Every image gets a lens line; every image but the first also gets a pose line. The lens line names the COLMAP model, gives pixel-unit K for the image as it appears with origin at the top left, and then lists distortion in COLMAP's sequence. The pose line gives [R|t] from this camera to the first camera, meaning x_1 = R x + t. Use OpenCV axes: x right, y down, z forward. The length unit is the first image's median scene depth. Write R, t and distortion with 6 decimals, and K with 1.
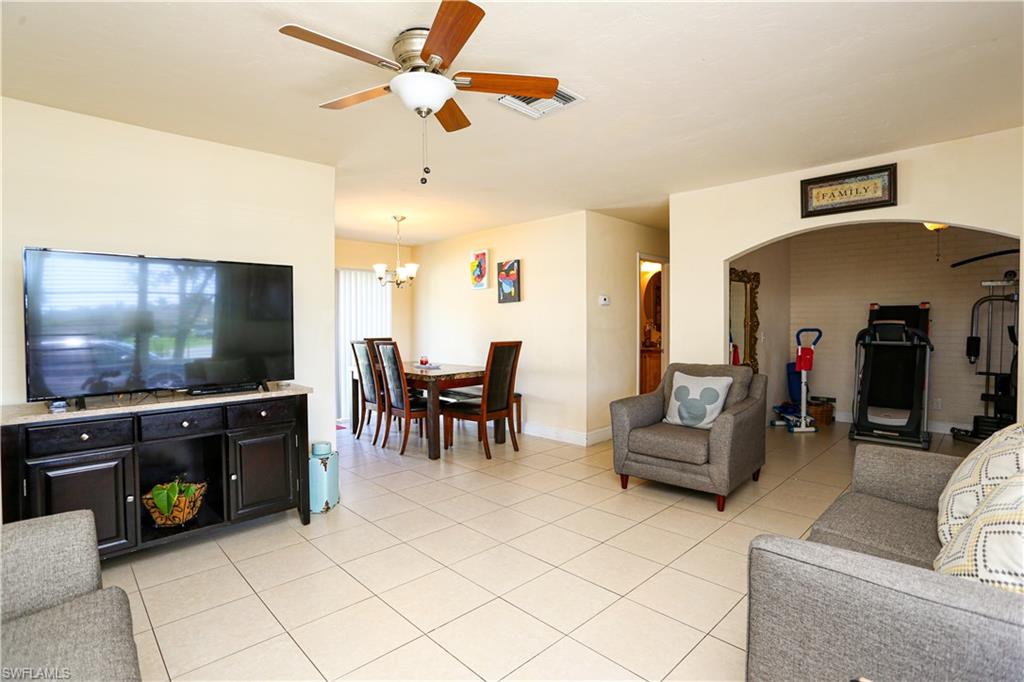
lens RADIAL K [[496.6, 0, 513.9], [0, 496.6, 333.4], [0, 0, 1]] dist [-0.074011, 0.033405]
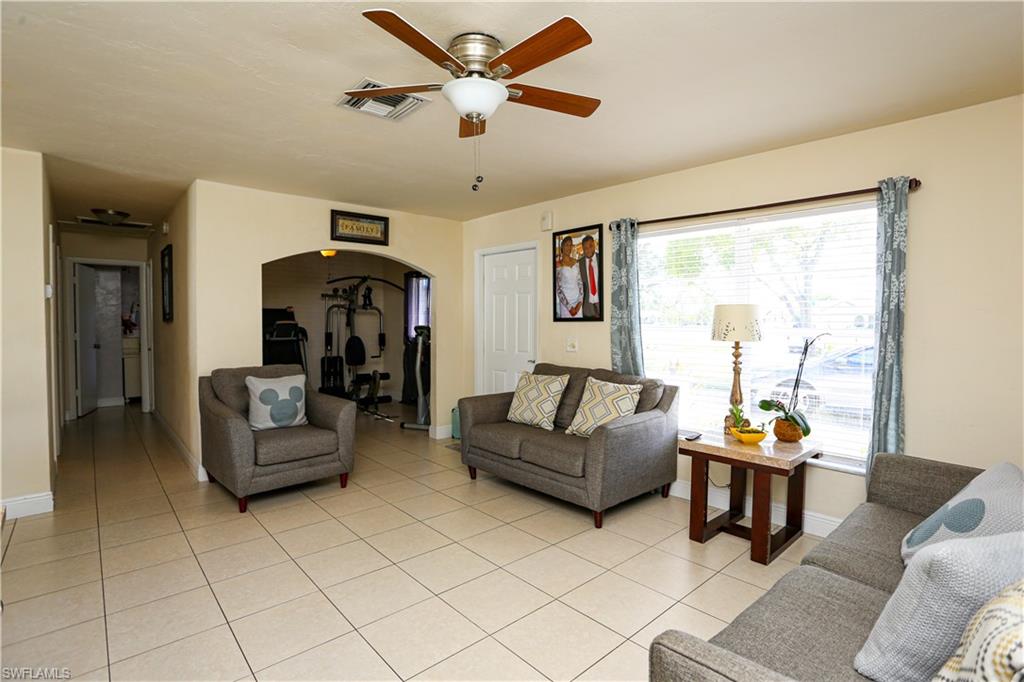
lens RADIAL K [[497.4, 0, 511.2], [0, 497.4, 344.7], [0, 0, 1]] dist [-0.045001, 0.000614]
pose [[0.029921, -0.046011, 0.998493, -0.493868], [0.008725, 0.998914, 0.045769, -0.018699], [-0.999514, 0.007343, 0.030290, 0.380074]]
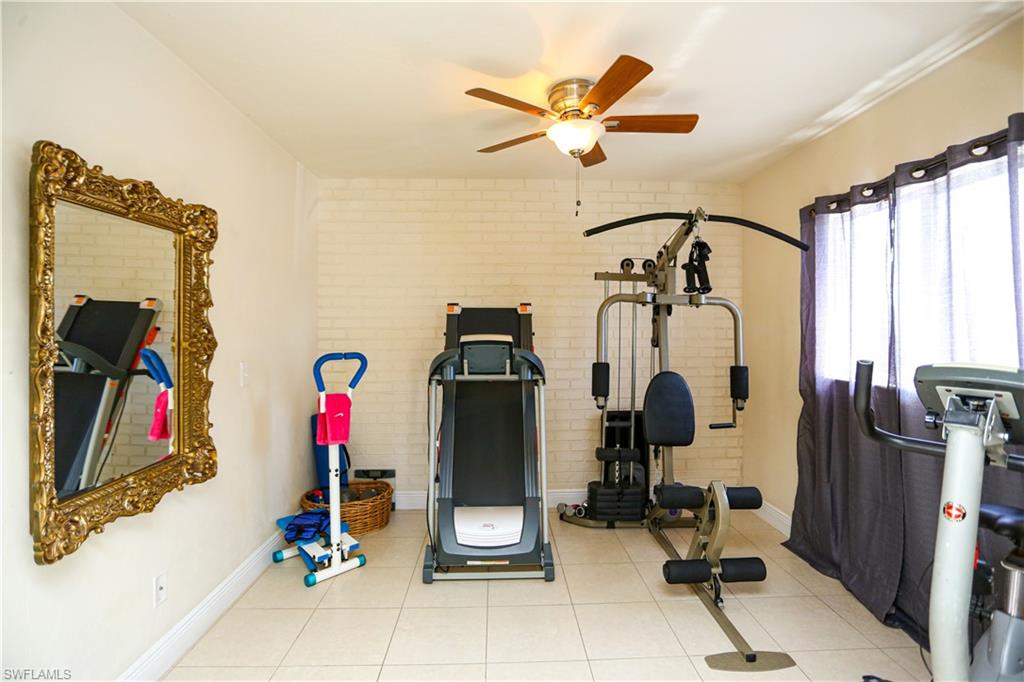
lens RADIAL K [[496.6, 0, 513.9], [0, 496.6, 333.4], [0, 0, 1]] dist [-0.074011, 0.033405]
pose [[0.663191, -0.003724, 0.748441, 0.413334], [0.014947, 0.999854, -0.008270, -0.024376], [-0.748301, 0.016672, 0.663150, 0.638864]]
